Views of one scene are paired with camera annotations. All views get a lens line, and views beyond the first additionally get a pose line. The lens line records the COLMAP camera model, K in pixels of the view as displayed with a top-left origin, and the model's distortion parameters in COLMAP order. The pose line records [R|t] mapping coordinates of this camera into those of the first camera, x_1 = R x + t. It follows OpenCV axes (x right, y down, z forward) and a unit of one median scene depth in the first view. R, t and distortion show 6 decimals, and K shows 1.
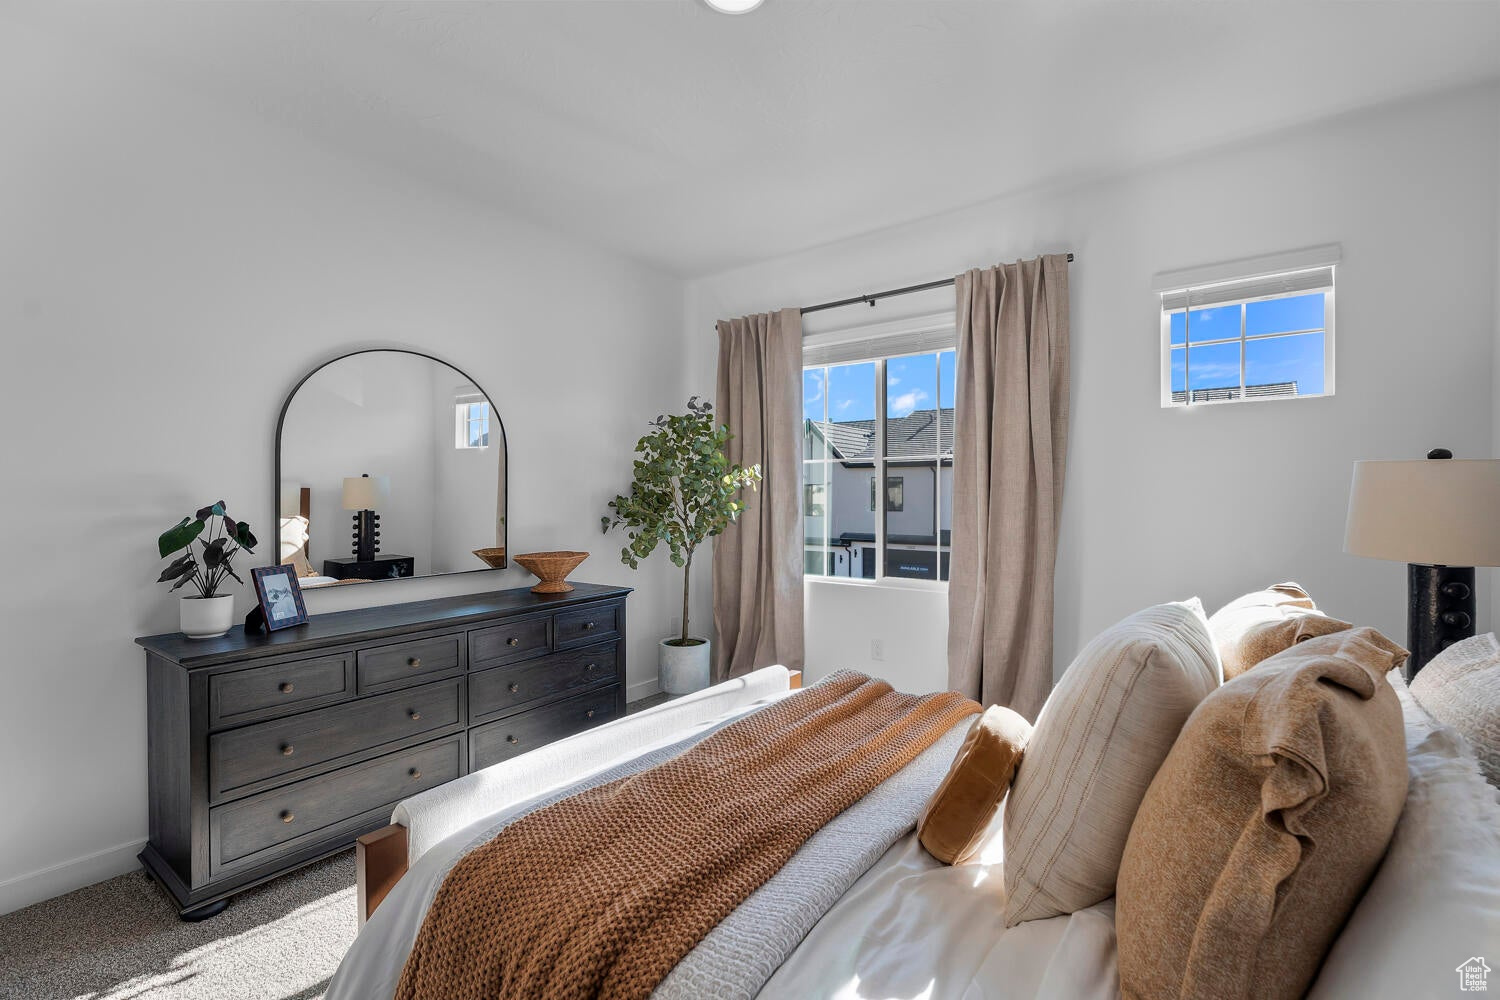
lens RADIAL K [[661.2, 0, 757.7], [0, 661.2, 499.0], [0, 0, 1]] dist [-0.001504, 0.000255]
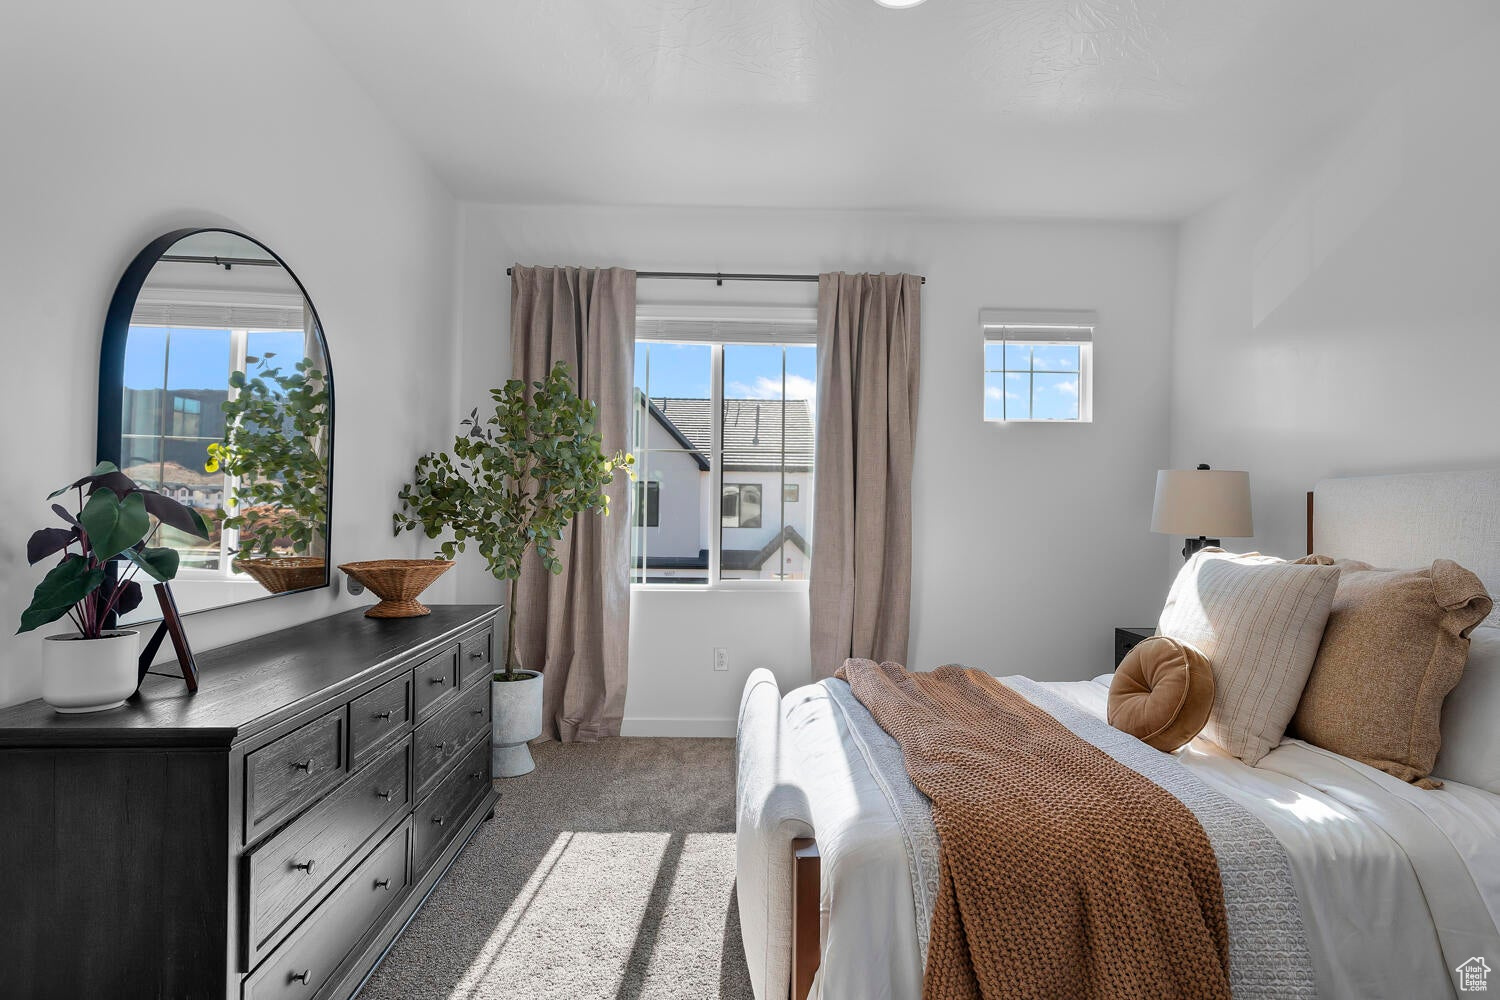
lens RADIAL K [[832.3, 0, 750.0], [0, 832.3, 500.0], [0, 0, 1]] dist [0.002054, 0.000123]
pose [[0.779137, 0.017440, 0.626611, -0.517257], [-0.008611, 0.999816, -0.017120, 0.026508], [-0.626794, 0.007943, 0.779144, 0.073271]]
